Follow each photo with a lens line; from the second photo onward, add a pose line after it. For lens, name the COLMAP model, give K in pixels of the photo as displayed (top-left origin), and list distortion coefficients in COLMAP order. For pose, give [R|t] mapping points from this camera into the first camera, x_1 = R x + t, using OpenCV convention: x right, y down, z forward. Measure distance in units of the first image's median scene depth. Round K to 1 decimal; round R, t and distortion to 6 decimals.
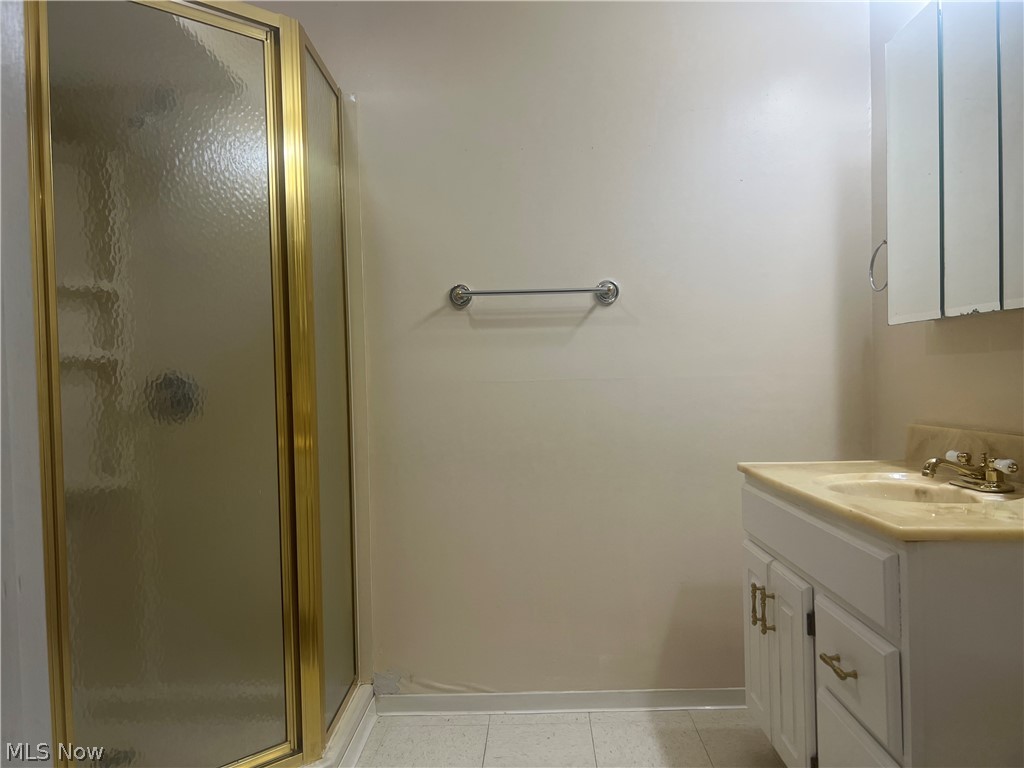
lens RADIAL K [[775.1, 0, 512.0], [0, 775.1, 384.0], [0, 0, 1]] dist [0.003529, 0.000347]
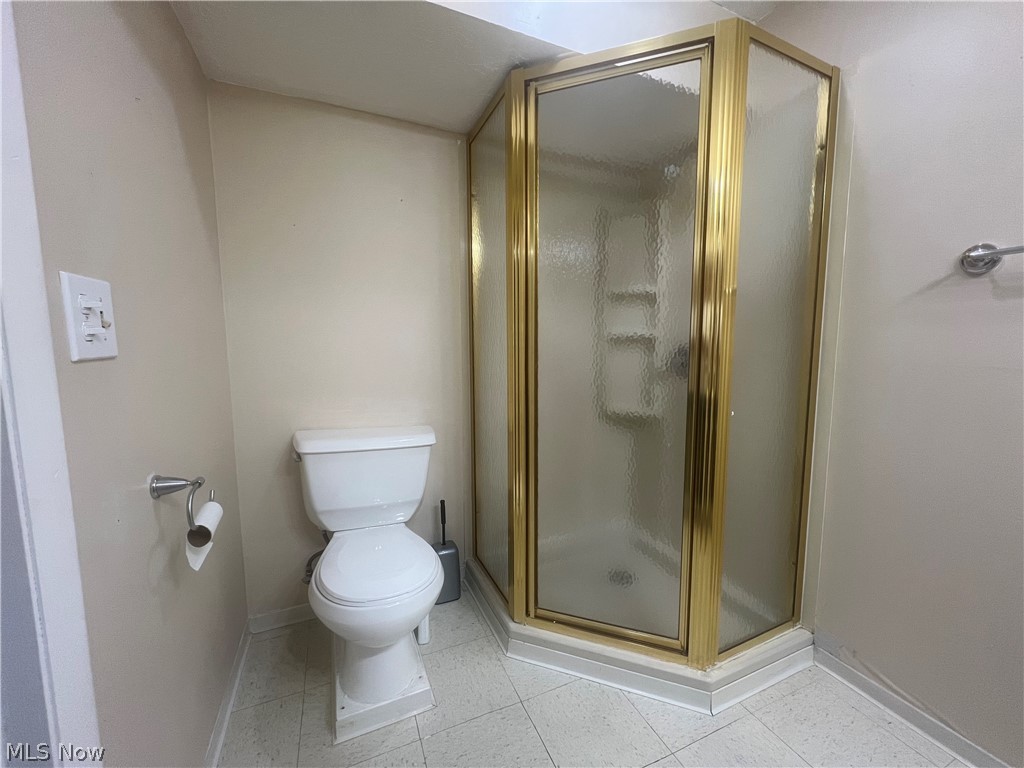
lens RADIAL K [[402.7, 0, 512.0], [0, 402.7, 384.0], [0, 0, 1]] dist [-0.001142, -0.000073]
pose [[0.427461, 0.114279, -0.896782, 0.112595], [-0.025691, 0.993113, 0.114309, -0.020551], [0.903669, -0.025824, 0.427453, 0.385905]]
